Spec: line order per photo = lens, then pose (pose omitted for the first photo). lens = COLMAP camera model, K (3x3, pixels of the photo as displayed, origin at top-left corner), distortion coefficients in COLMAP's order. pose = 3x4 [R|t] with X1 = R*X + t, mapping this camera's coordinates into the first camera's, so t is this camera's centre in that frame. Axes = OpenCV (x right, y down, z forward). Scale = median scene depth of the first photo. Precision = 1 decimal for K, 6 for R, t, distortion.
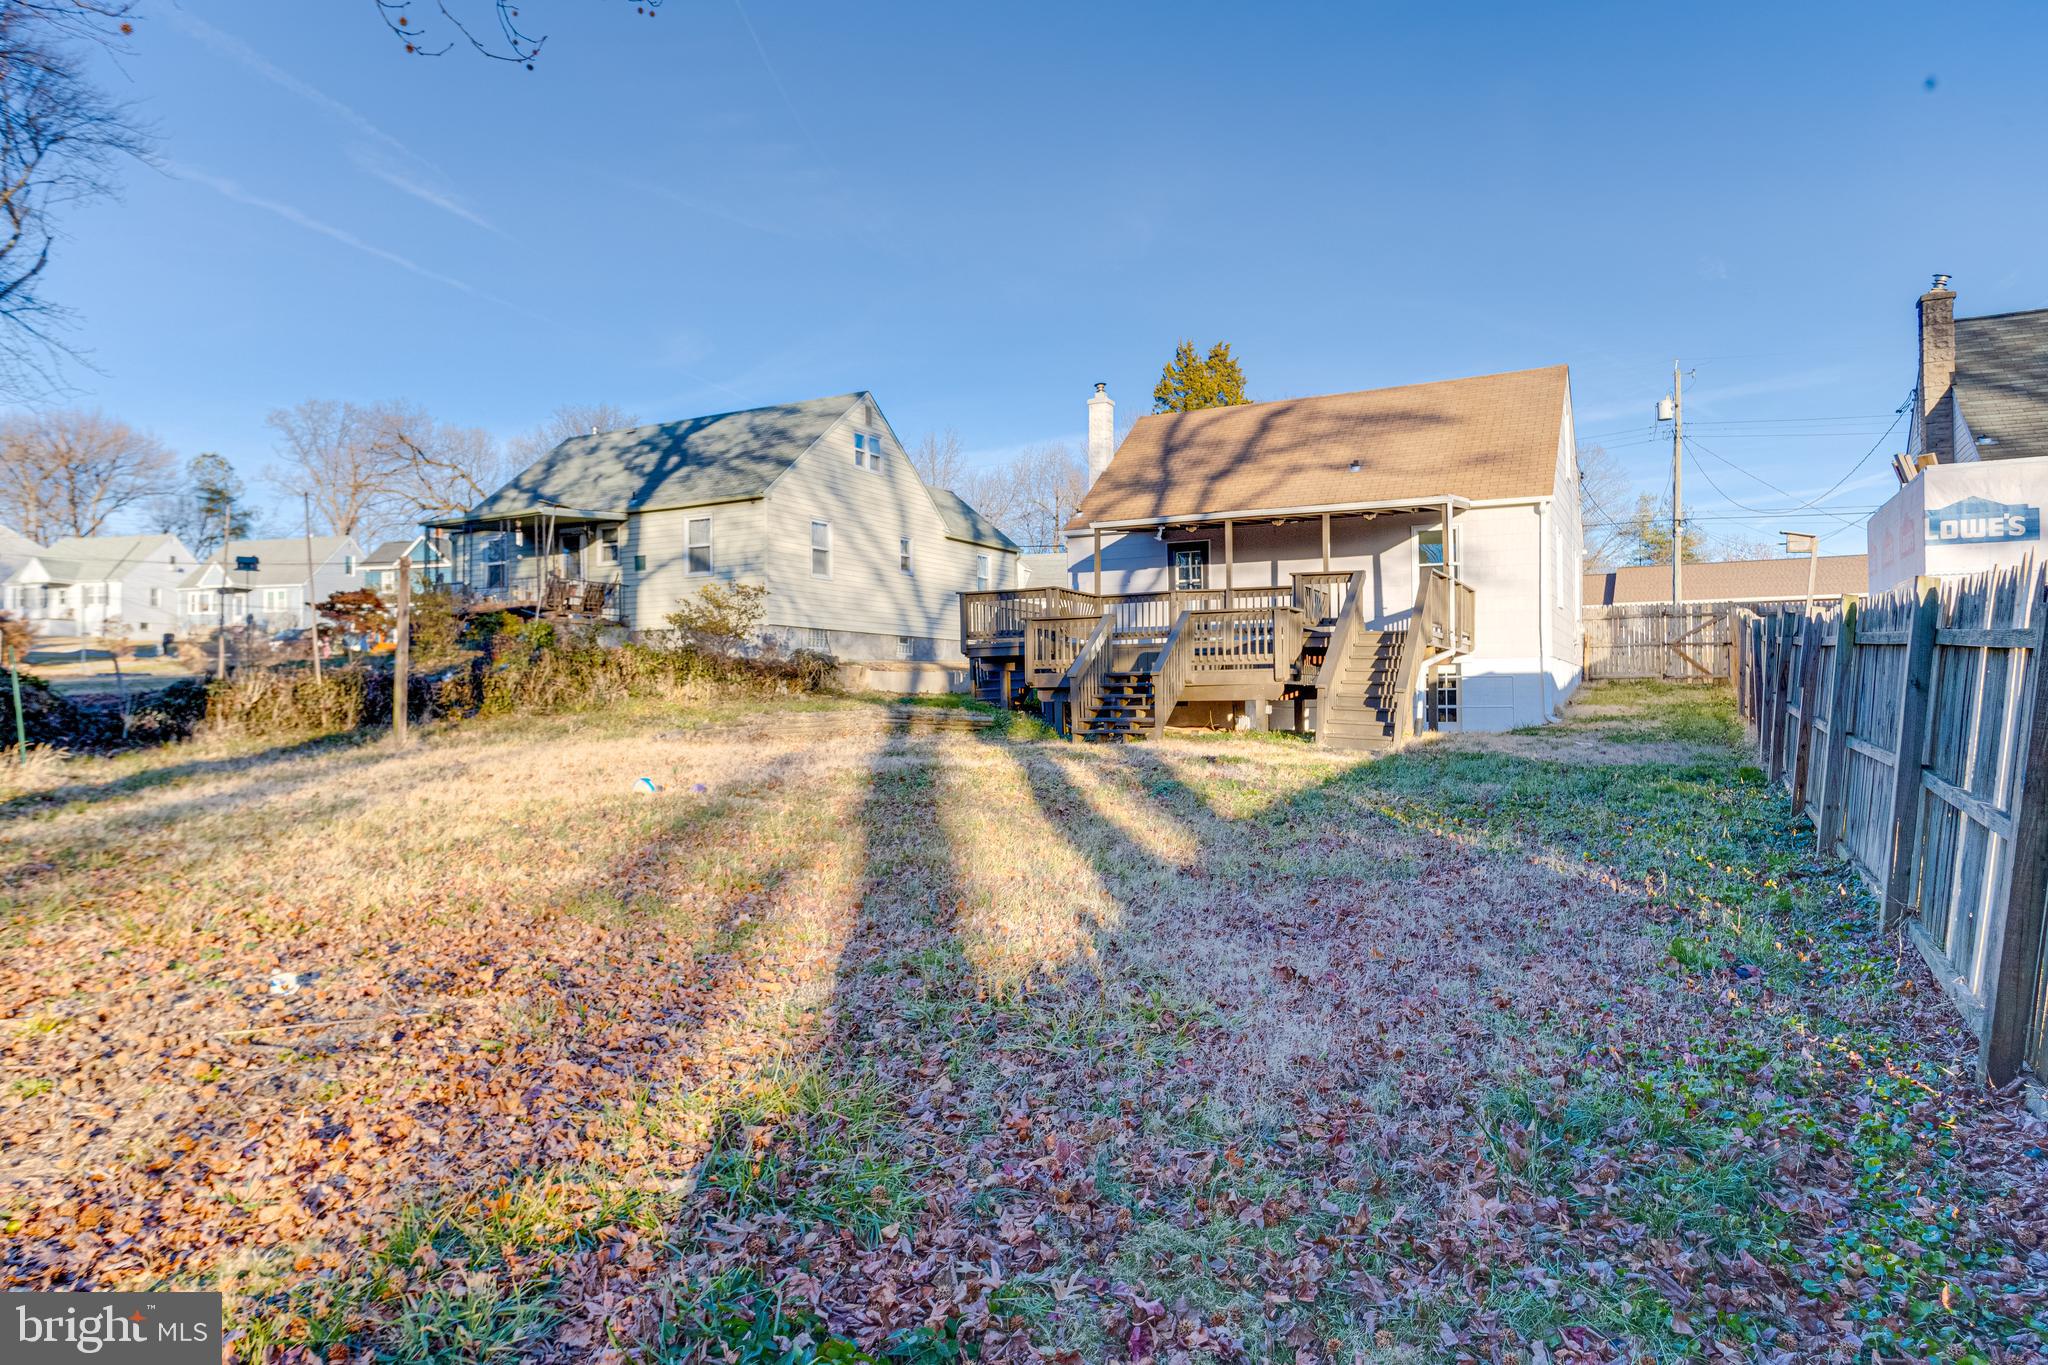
lens RADIAL K [[1245.5, 0, 1002.5], [0, 1245.5, 683.3], [0, 0, 1]] dist [-0.027803, 0.022490]
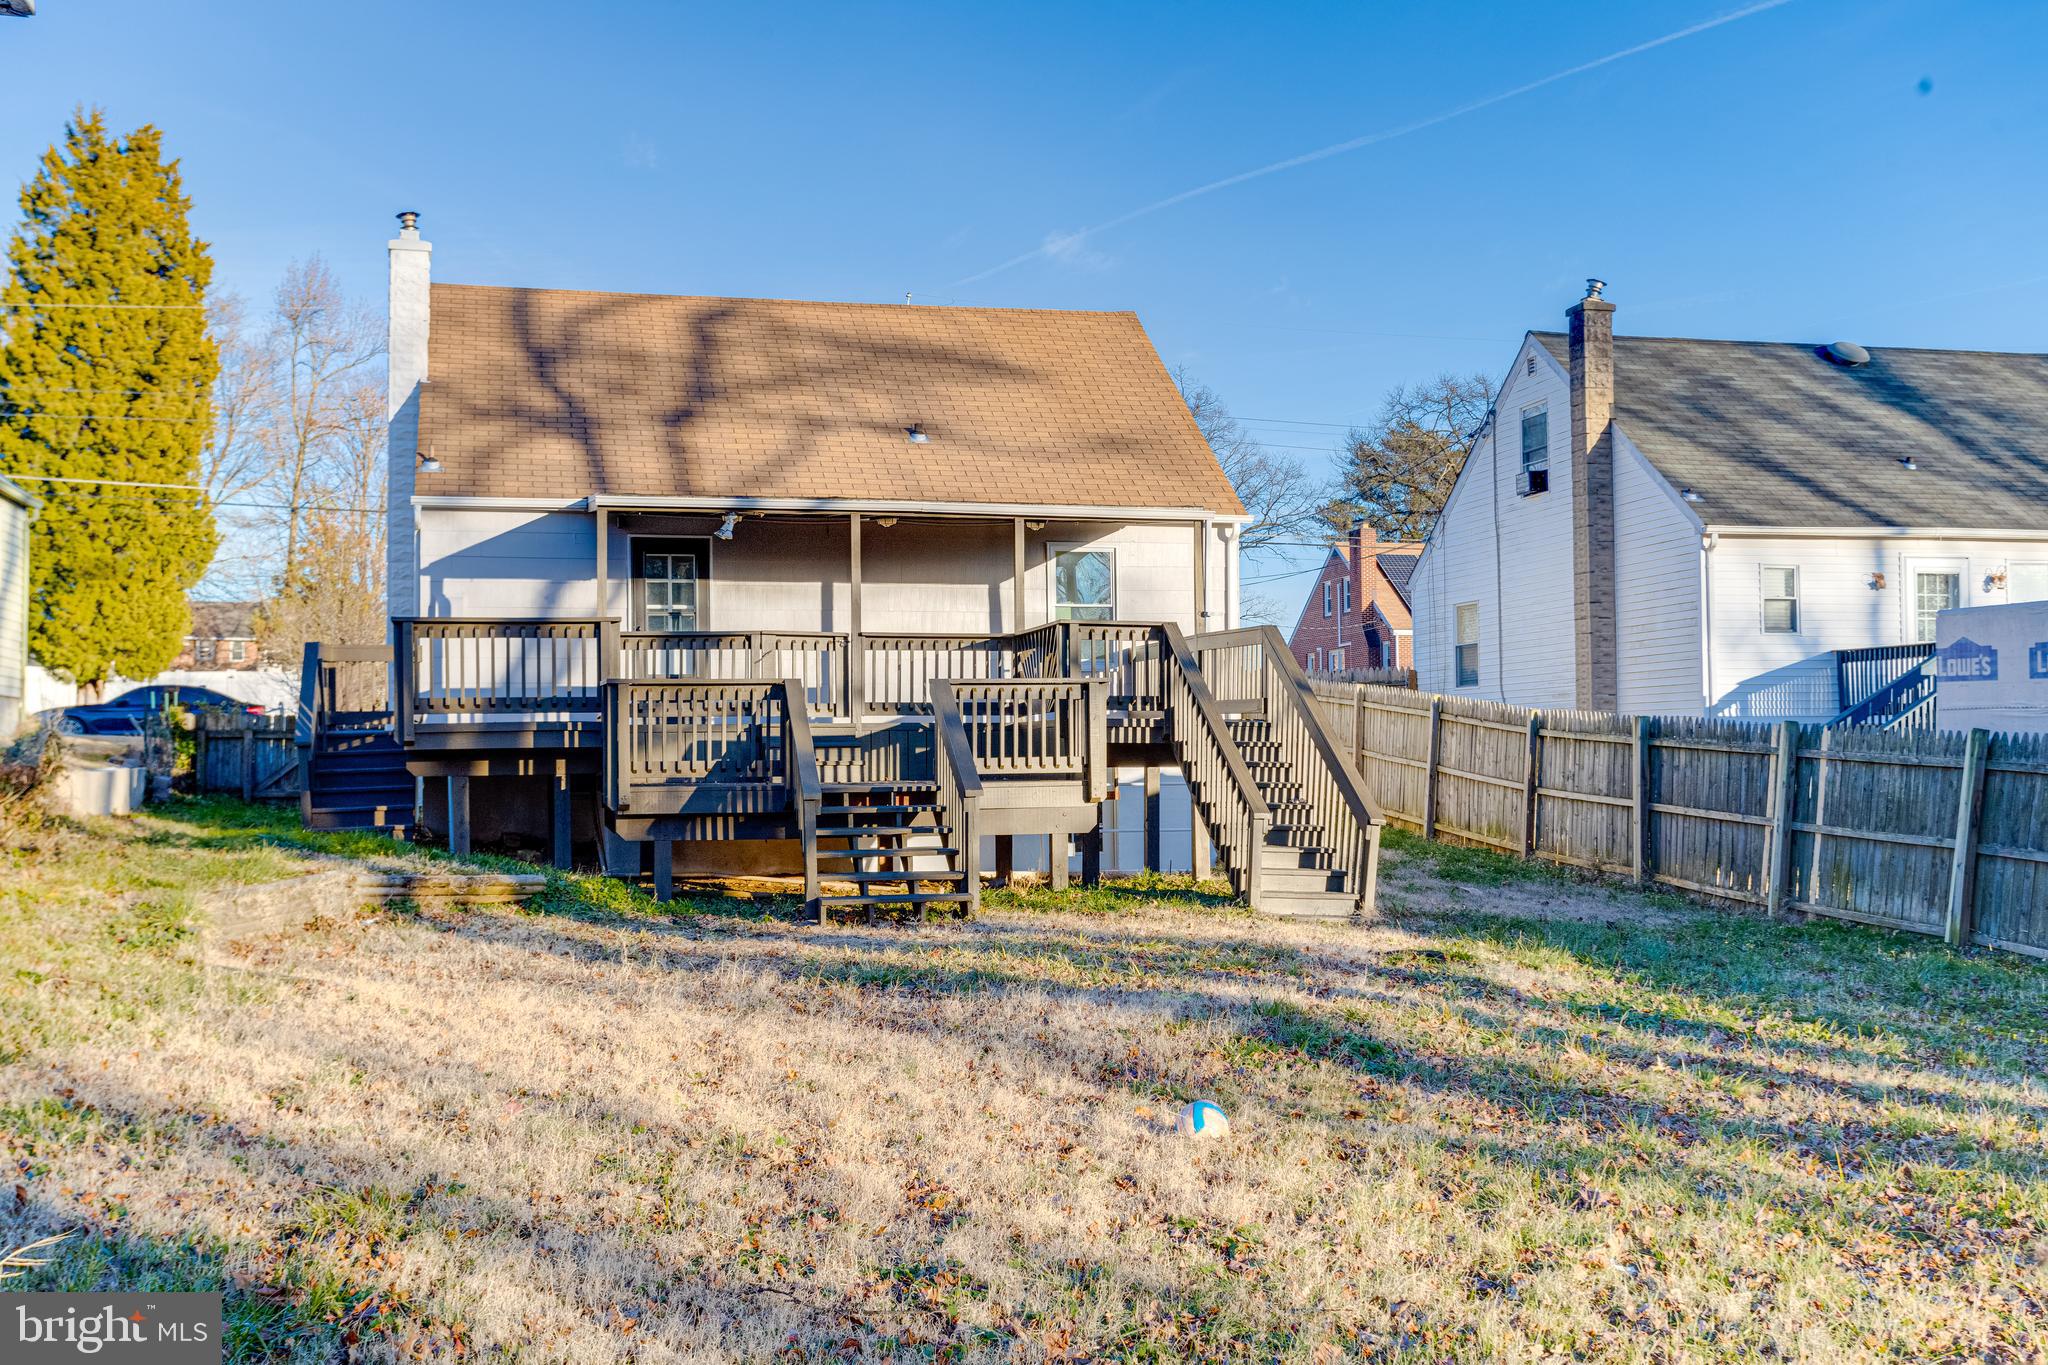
lens RADIAL K [[2079.8, 0, 1002.0], [0, 2079.8, 685.6], [0, 0, 1]] dist [0.005567, -0.025436]
pose [[0.741263, 0.023706, 0.670796, -0.475486], [-0.006082, 0.999572, -0.028604, -0.028380], [-0.671187, 0.017123, 0.741091, 0.287441]]
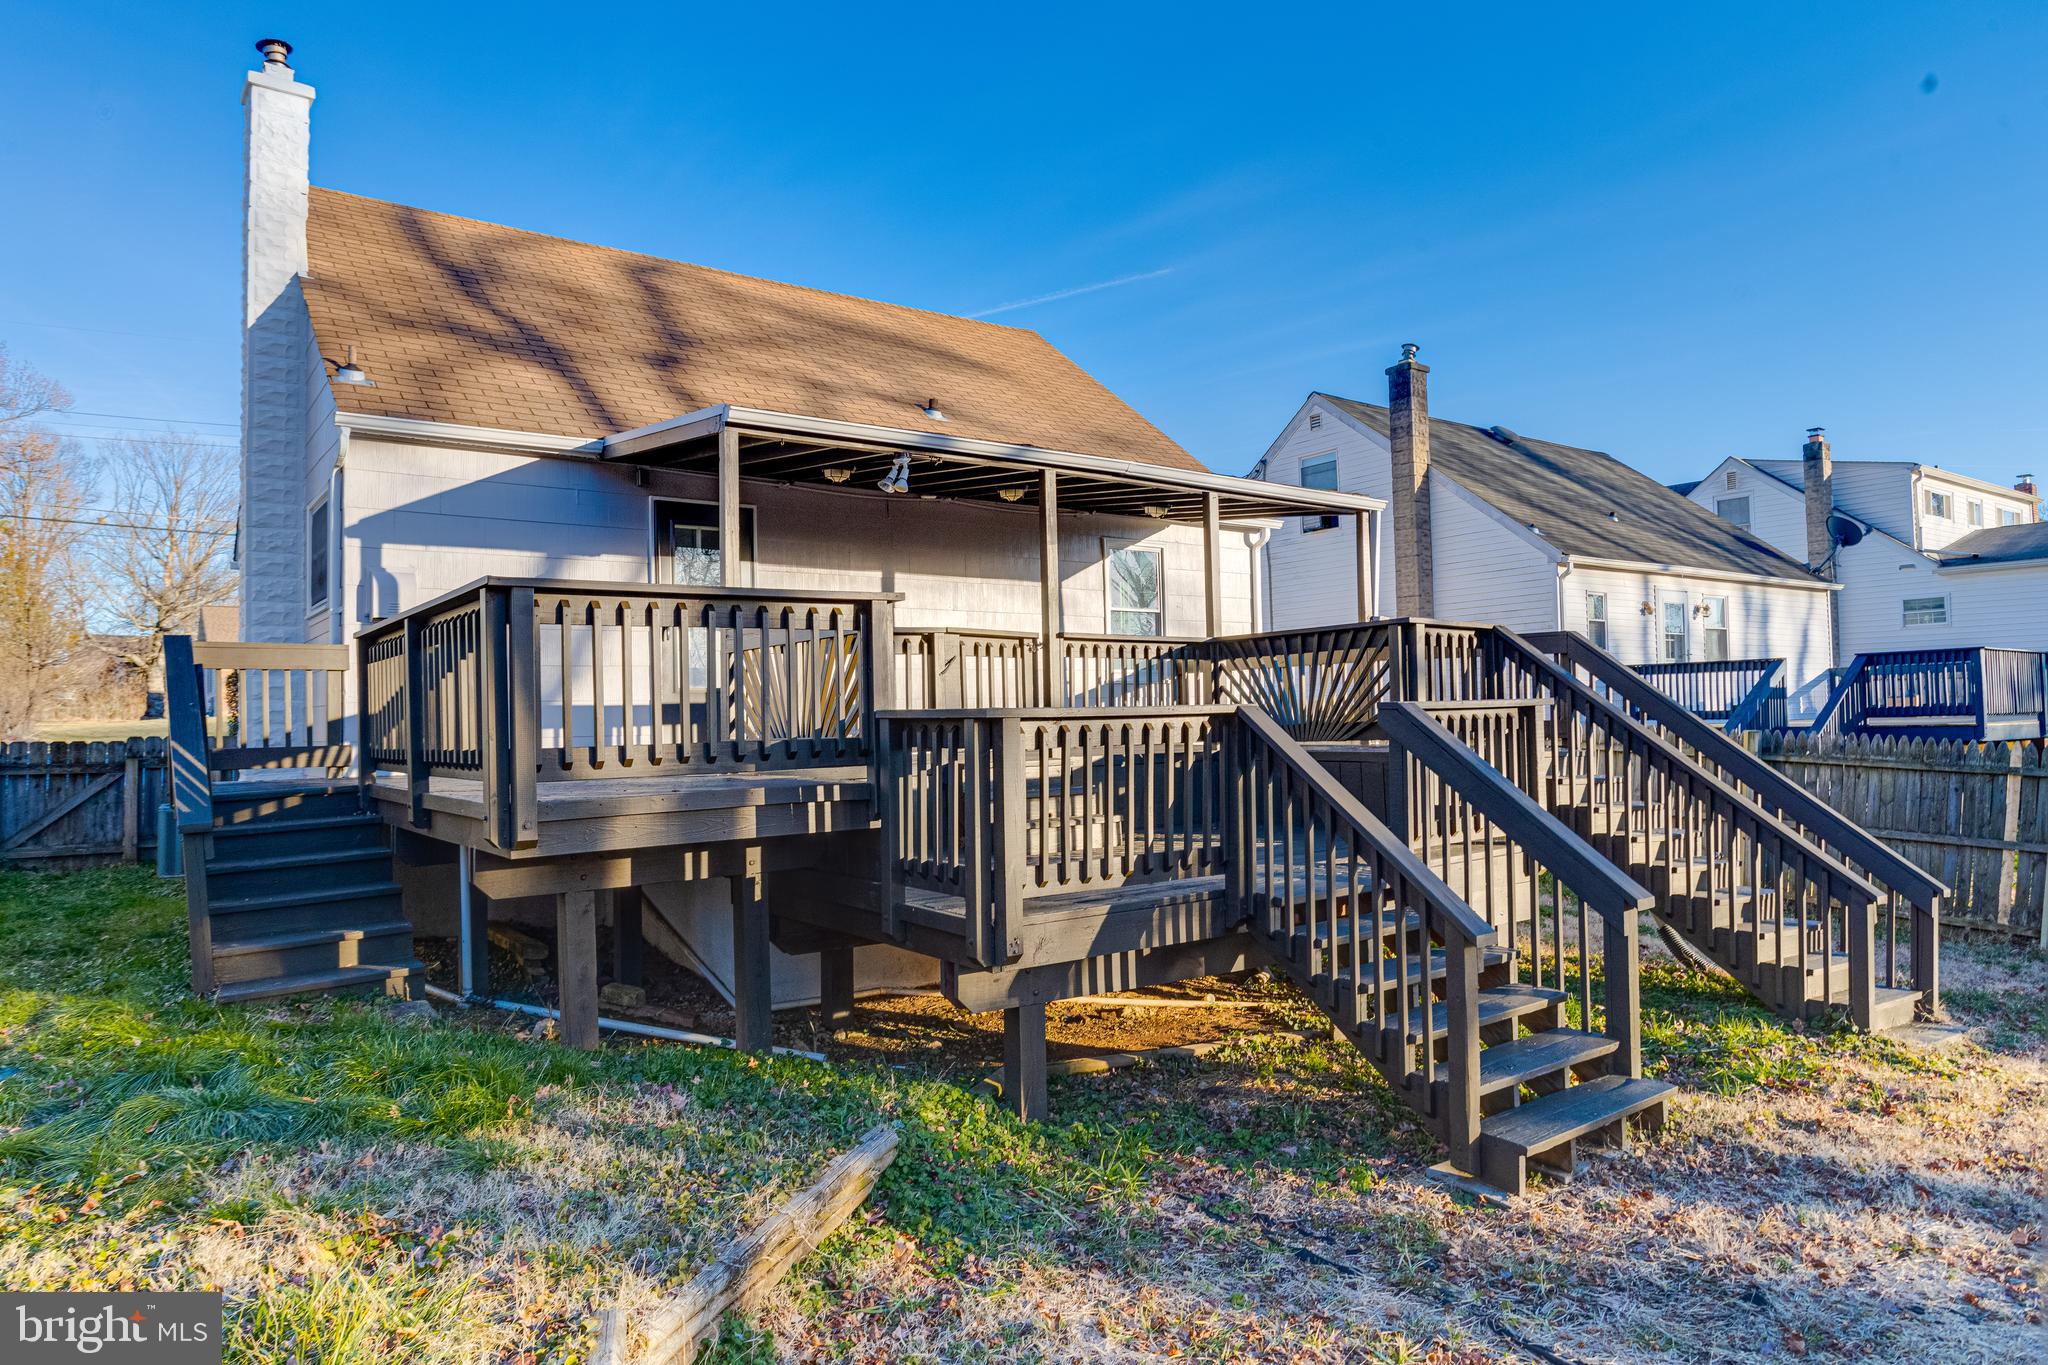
lens RADIAL K [[1245.5, 0, 1002.5], [0, 1245.5, 683.3], [0, 0, 1]] dist [-0.027803, 0.022490]
pose [[0.434747, 0.024330, 0.900224, -0.233461], [0.003801, 0.999576, -0.028851, -0.054673], [-0.900545, 0.015965, 0.434471, 0.968670]]
